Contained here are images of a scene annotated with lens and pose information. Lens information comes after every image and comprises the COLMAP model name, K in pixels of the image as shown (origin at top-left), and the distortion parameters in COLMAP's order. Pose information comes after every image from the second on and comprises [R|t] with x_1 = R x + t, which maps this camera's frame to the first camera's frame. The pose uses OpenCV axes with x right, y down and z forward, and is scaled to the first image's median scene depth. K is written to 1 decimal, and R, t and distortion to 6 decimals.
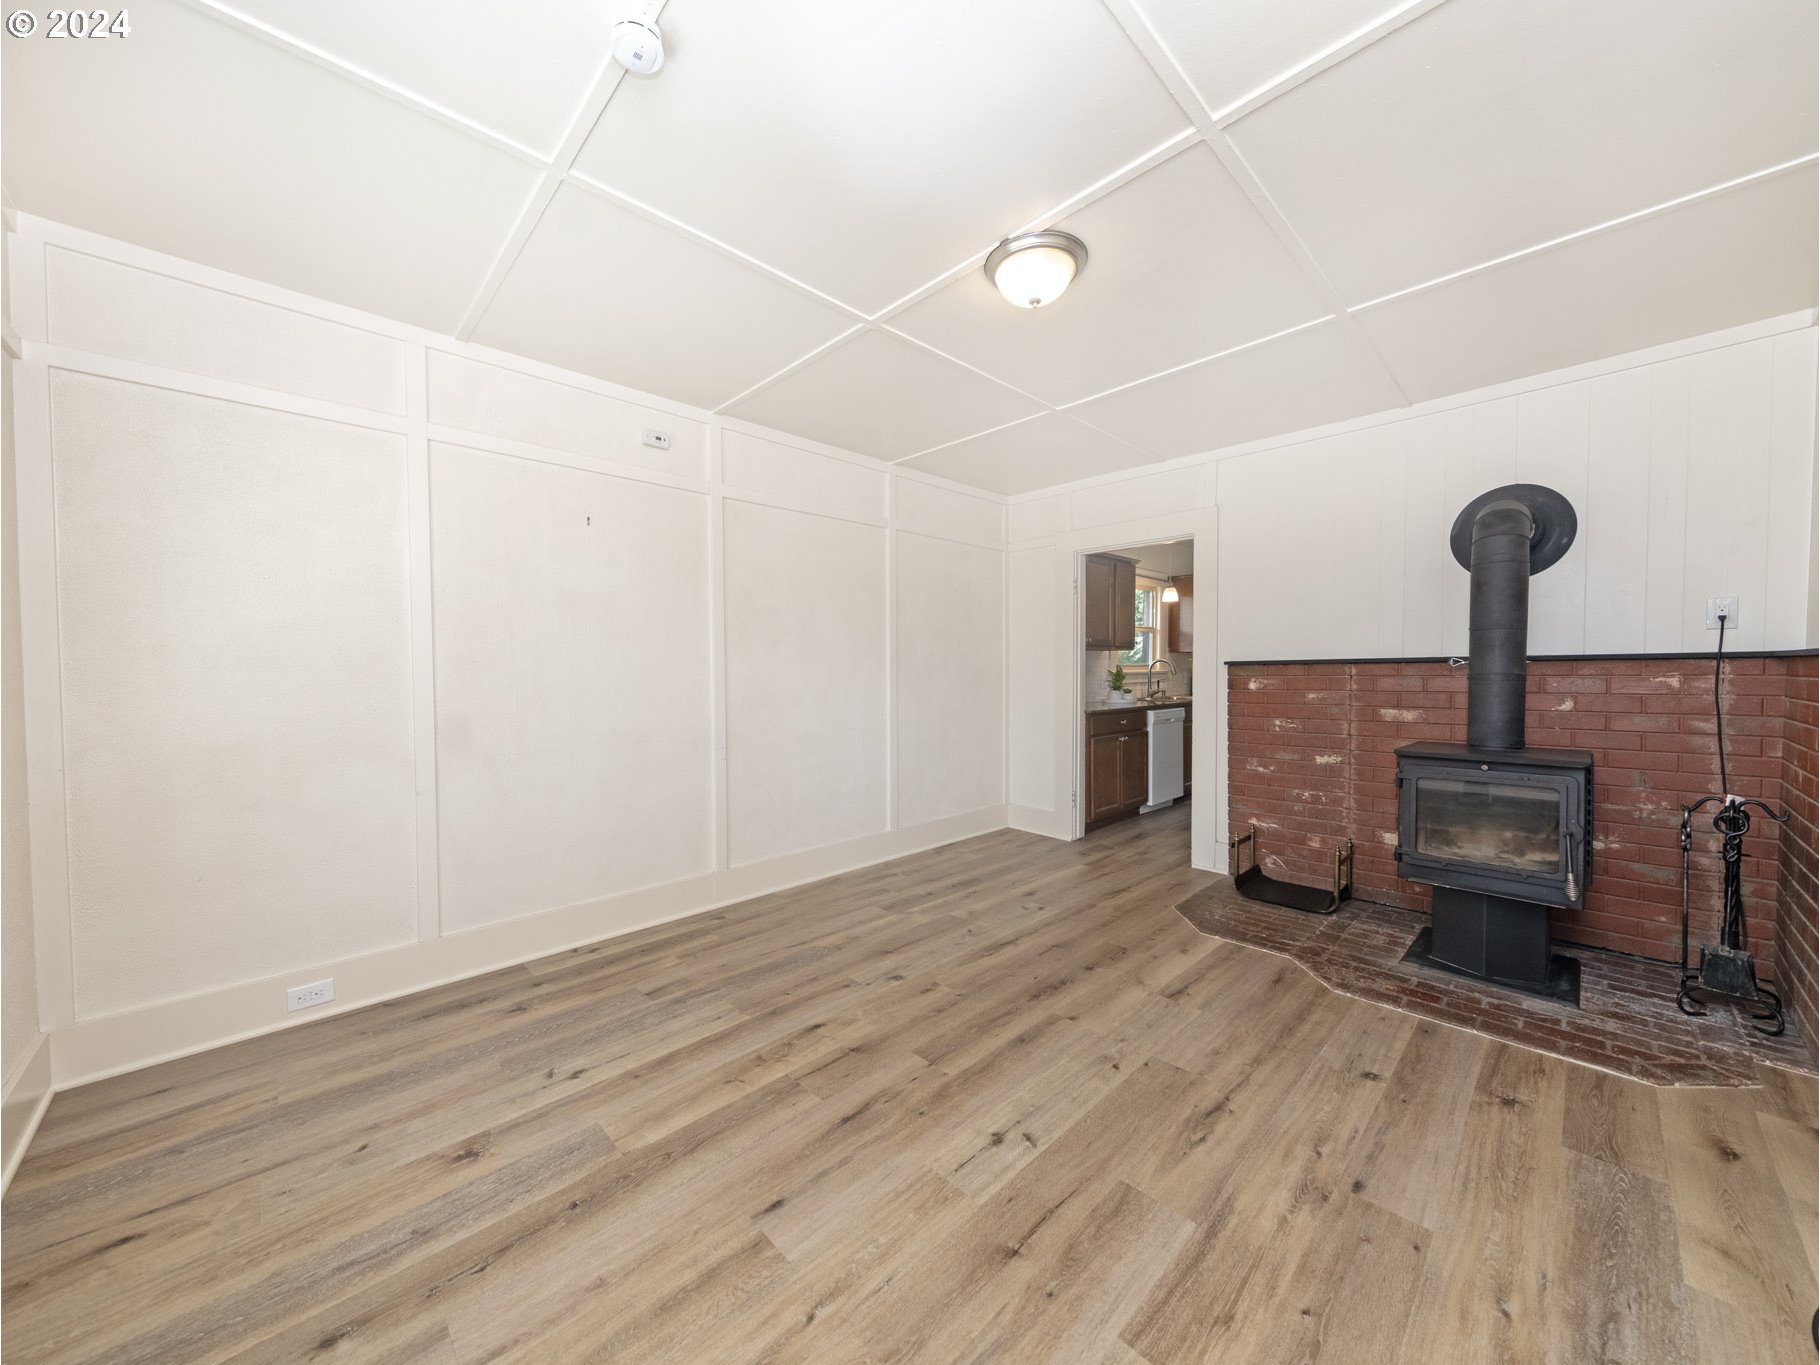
lens RADIAL K [[672.8, 0, 916.8], [0, 672.8, 684.0], [0, 0, 1]] dist [0.001798, -0.000549]
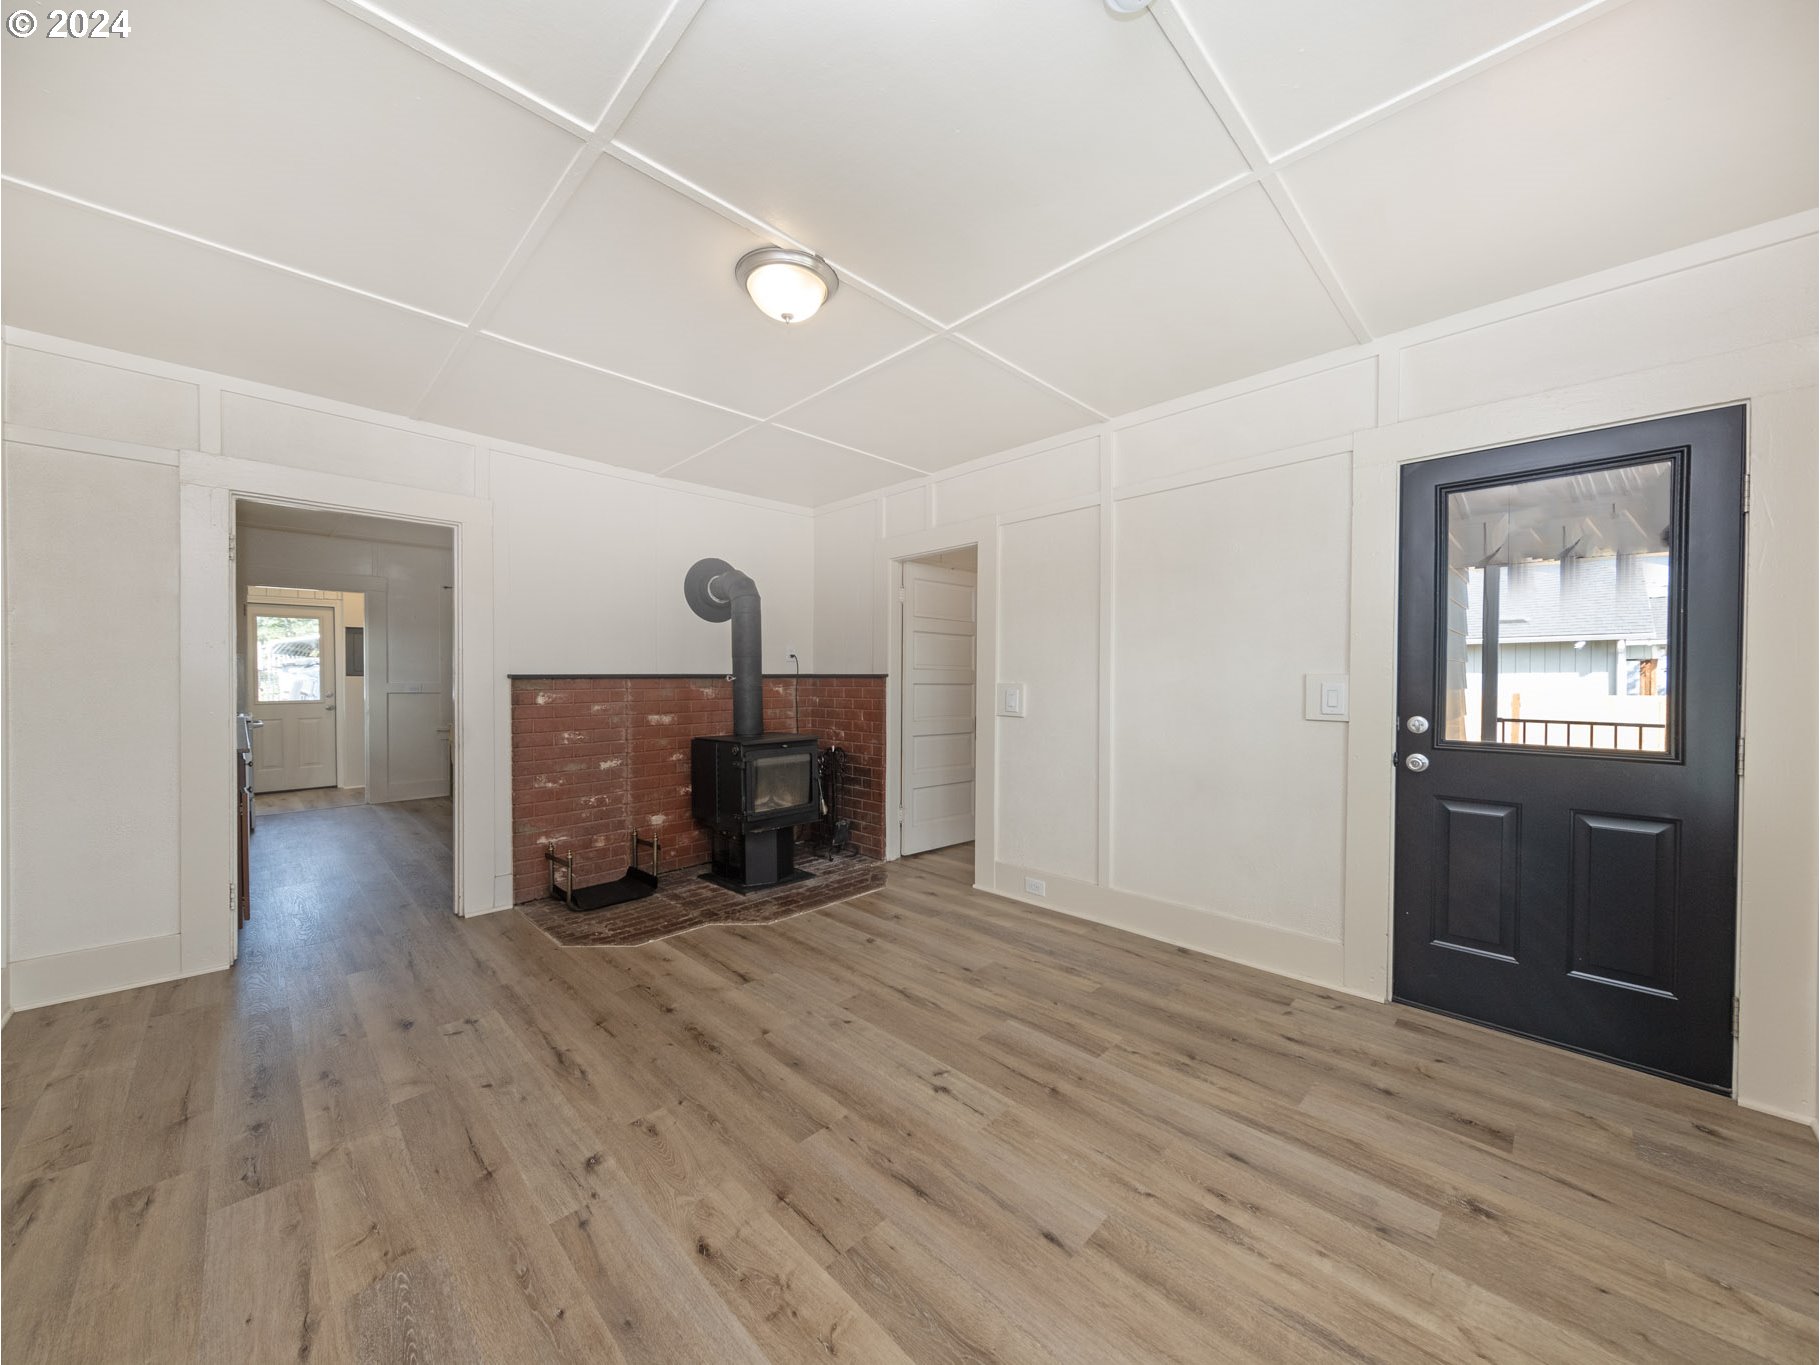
lens RADIAL K [[672.8, 0, 906.4], [0, 672.8, 682.5], [0, 0, 1]] dist [0.001798, -0.000549]
pose [[-0.021062, -0.000926, 0.999778, -0.693974], [0.021932, 0.999759, 0.001388, -0.018246], [-0.999538, 0.021956, -0.021037, 0.716284]]
